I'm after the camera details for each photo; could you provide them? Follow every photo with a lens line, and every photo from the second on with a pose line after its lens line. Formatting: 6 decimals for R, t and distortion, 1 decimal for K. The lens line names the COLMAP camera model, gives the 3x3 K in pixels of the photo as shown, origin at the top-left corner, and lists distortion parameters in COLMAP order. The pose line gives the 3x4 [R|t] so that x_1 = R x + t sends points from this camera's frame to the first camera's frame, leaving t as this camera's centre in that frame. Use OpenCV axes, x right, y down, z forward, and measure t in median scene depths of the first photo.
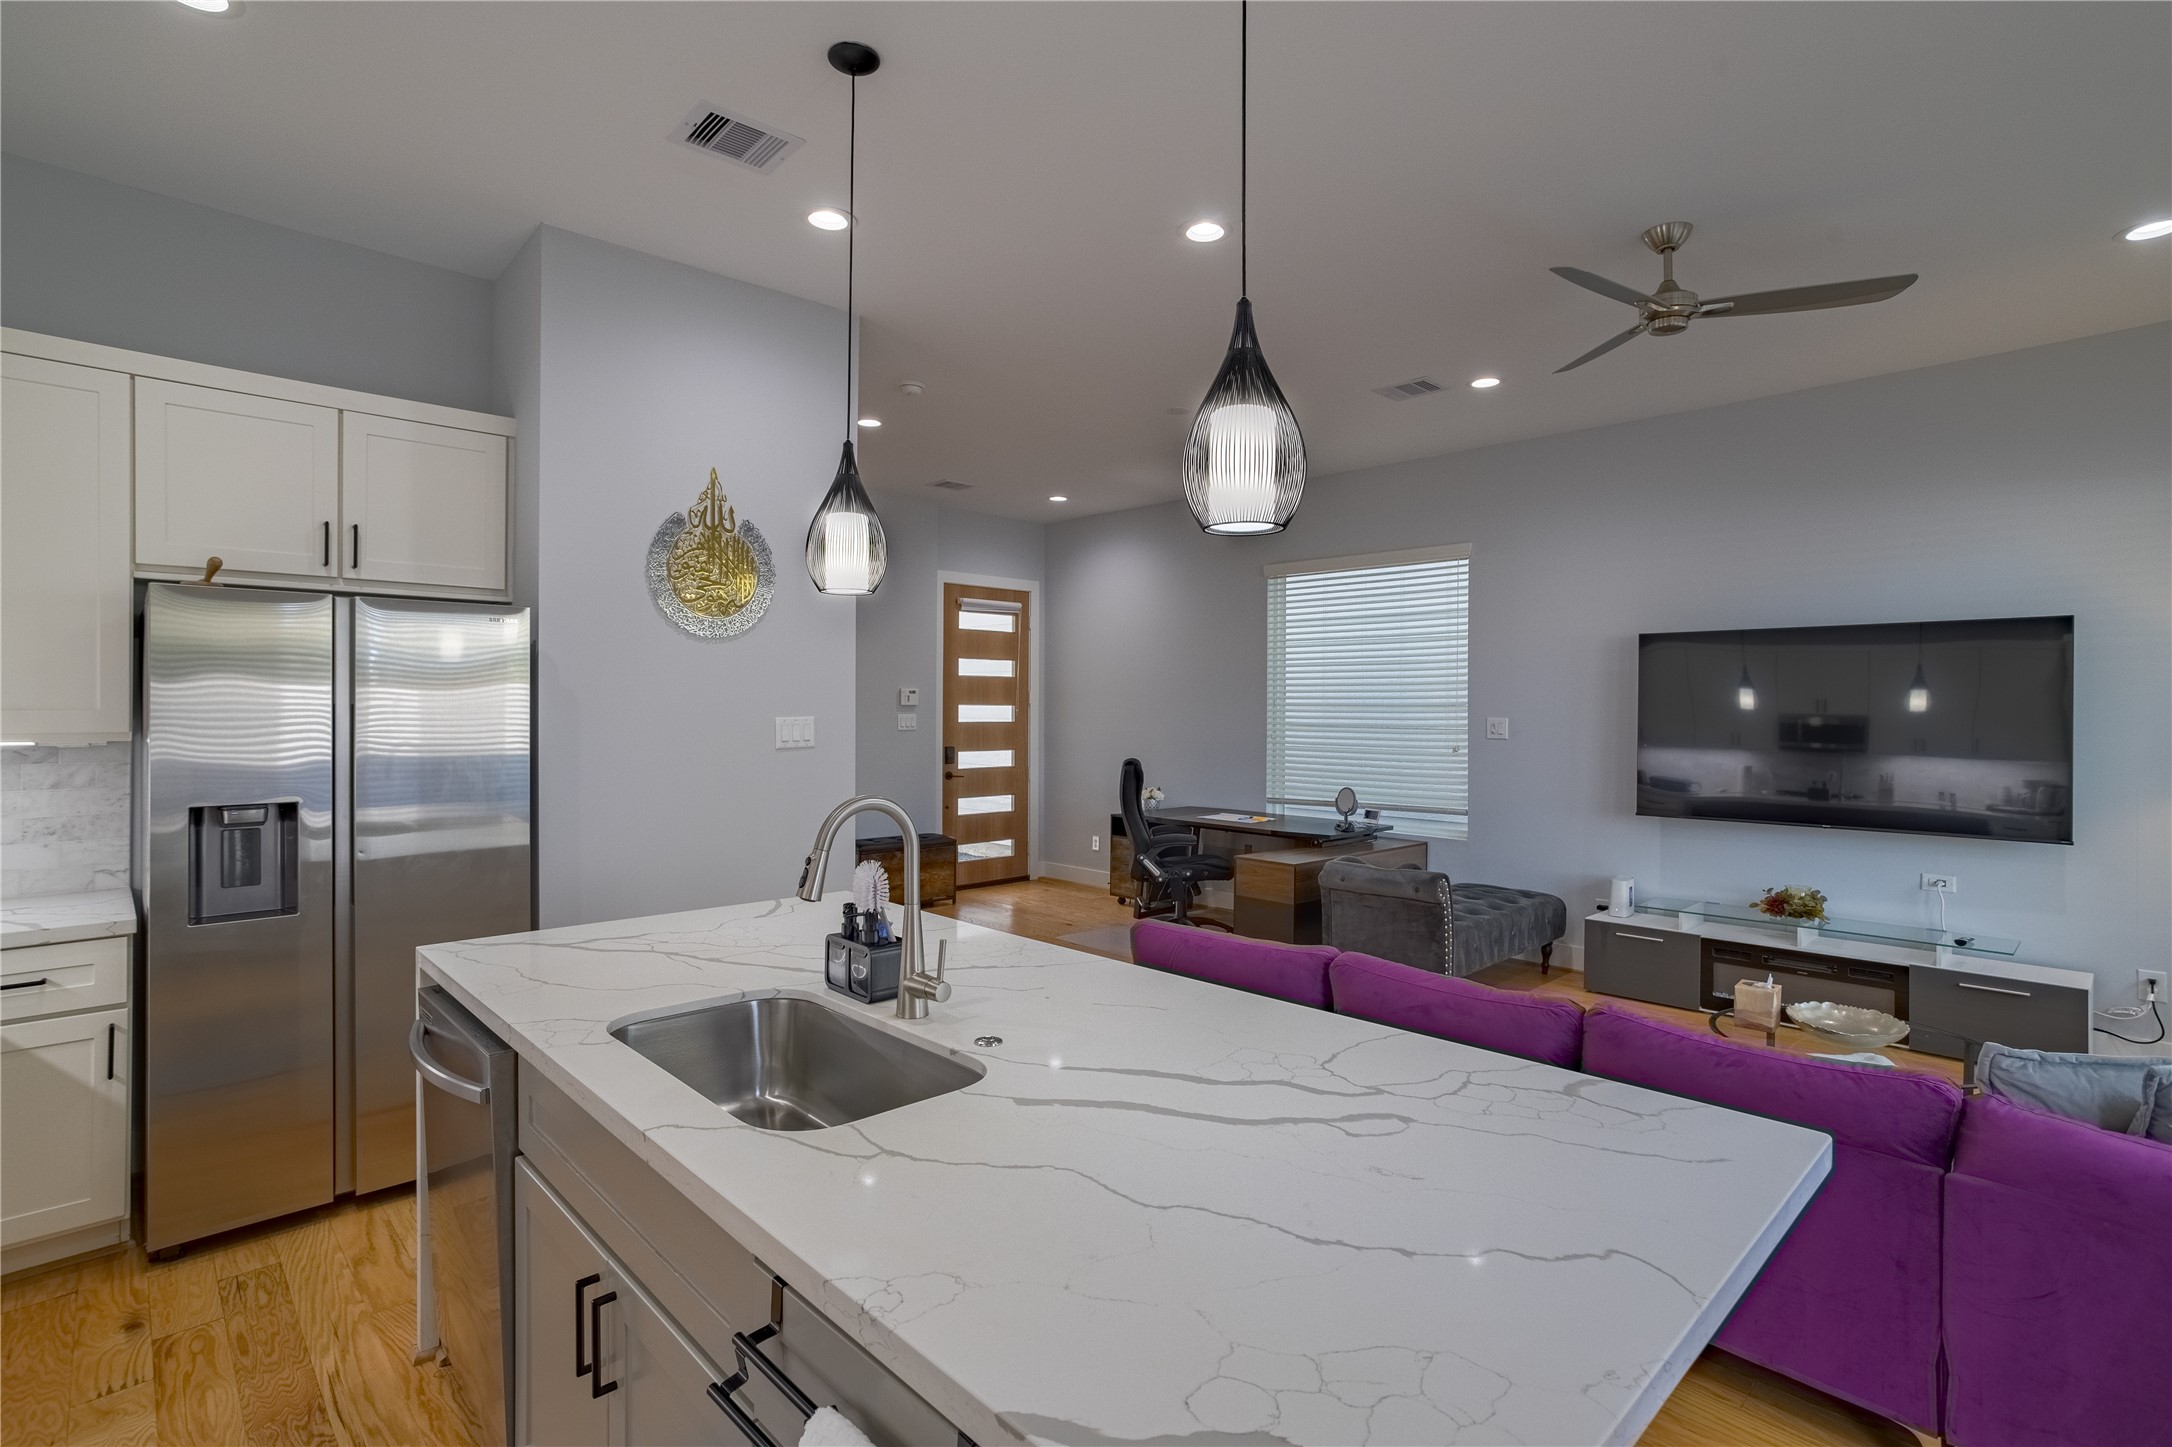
lens RADIAL K [[1062.6, 0, 1087.4], [0, 1062.6, 715.6], [0, 0, 1]] dist [-0.000890, -0.000032]
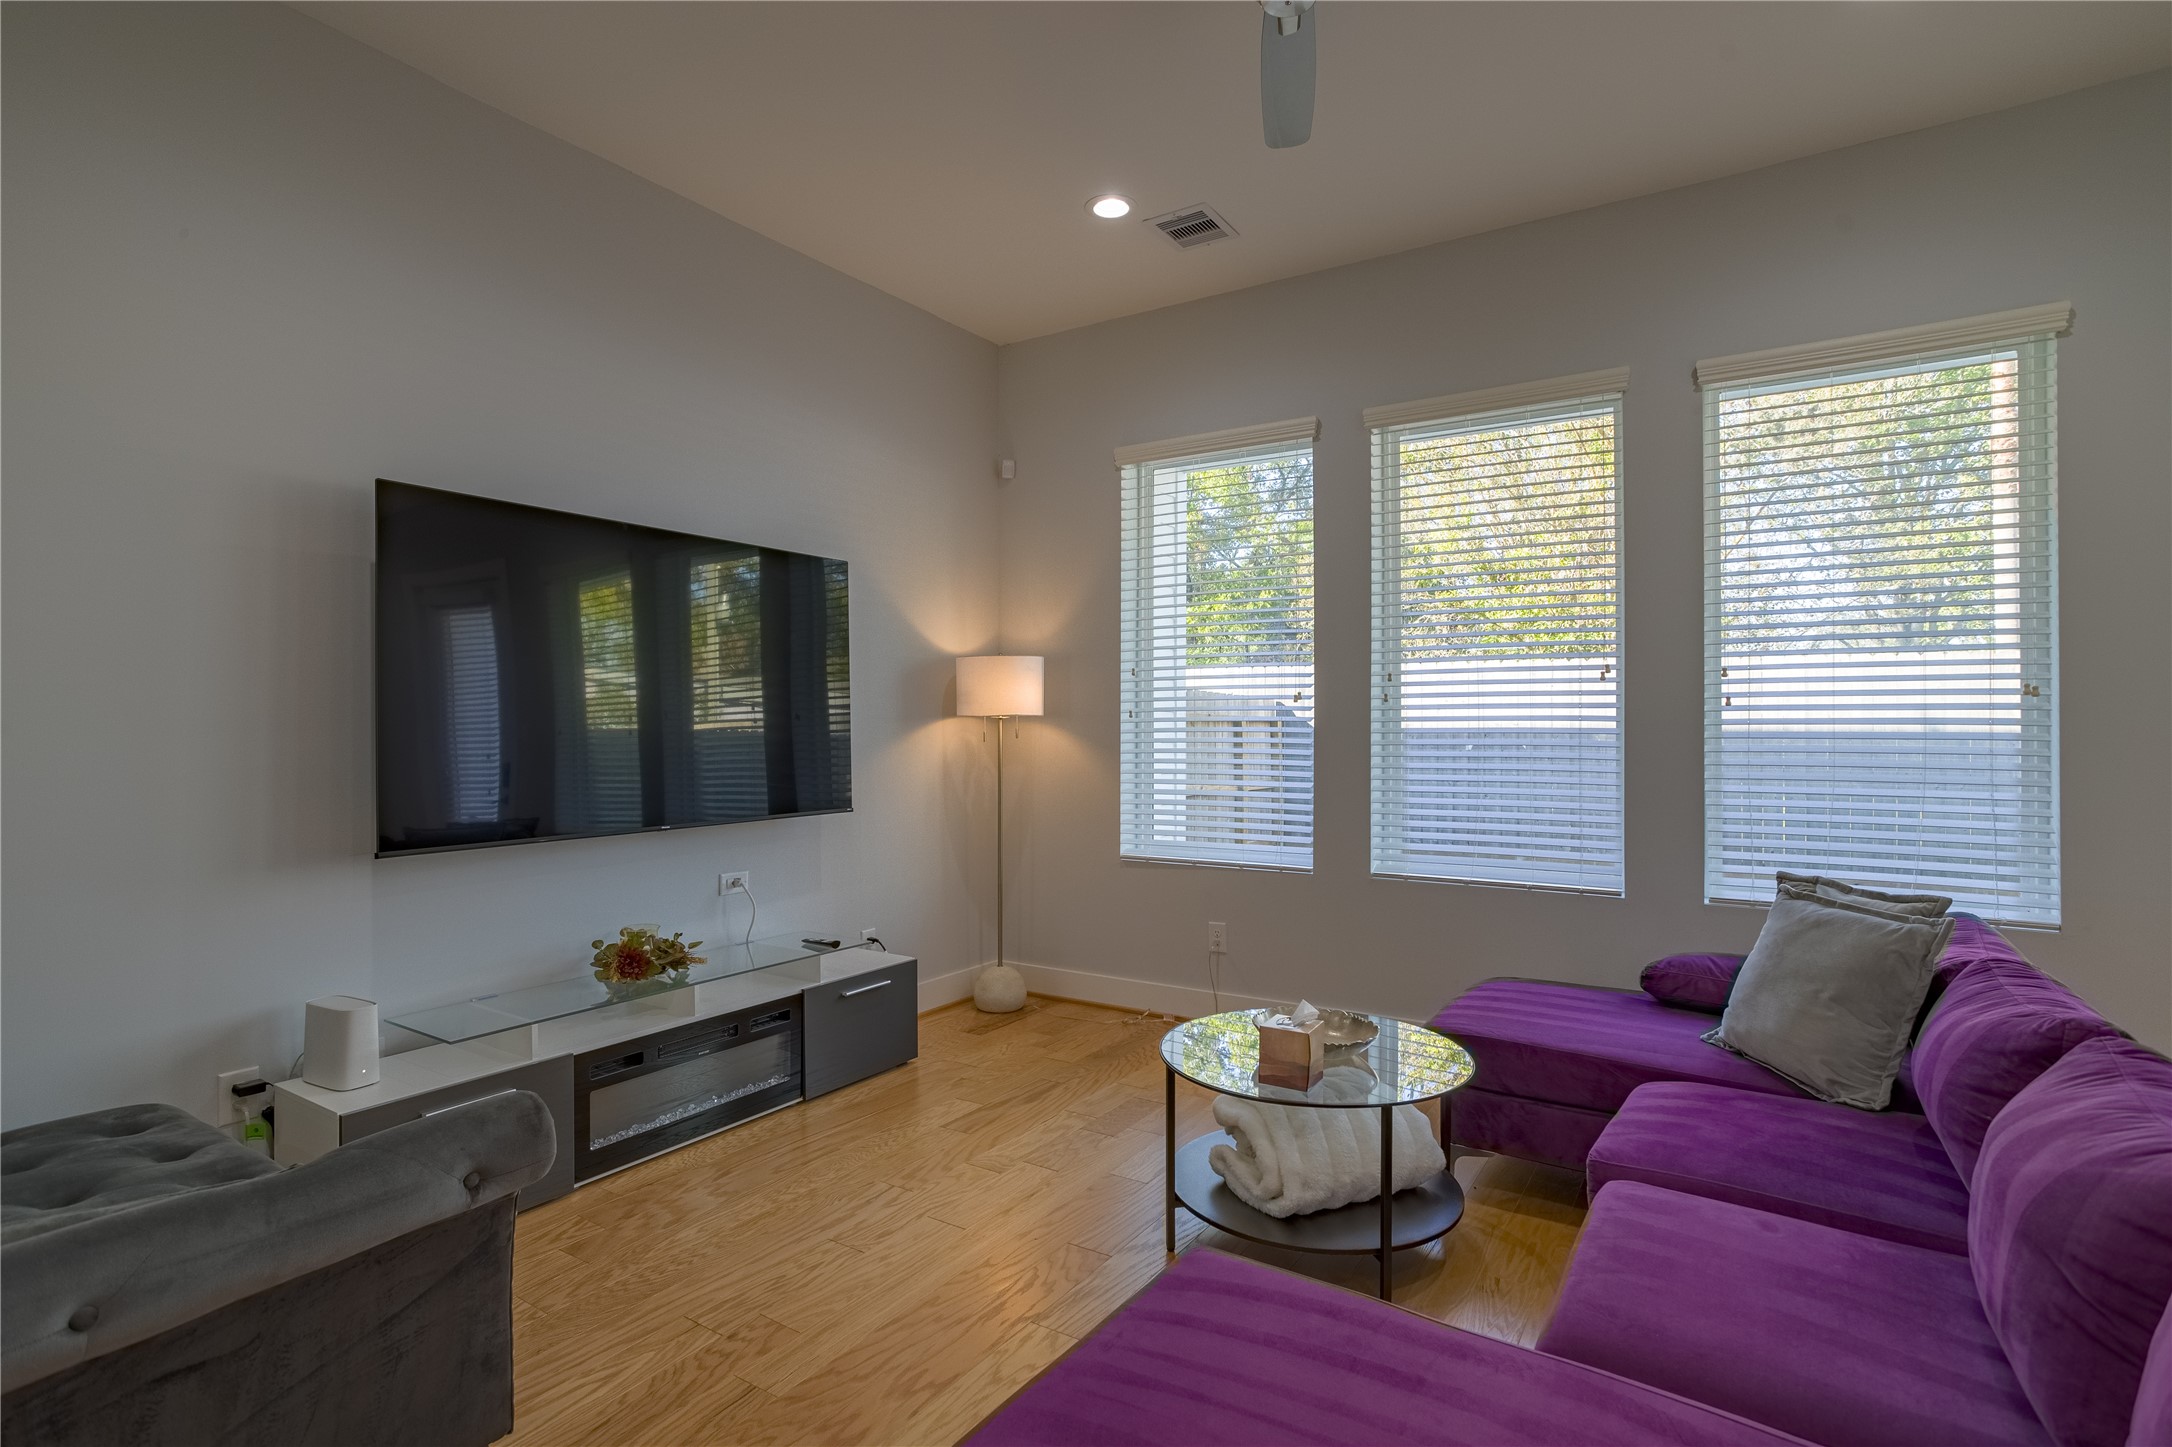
lens RADIAL K [[1062.6, 0, 1087.4], [0, 1062.6, 715.6], [0, 0, 1]] dist [-0.000890, -0.000032]
pose [[-0.209223, -0.001817, 0.977866, -0.014340], [0.007236, 0.999968, 0.003406, 0.033577], [-0.977841, 0.007788, -0.209203, 0.876662]]
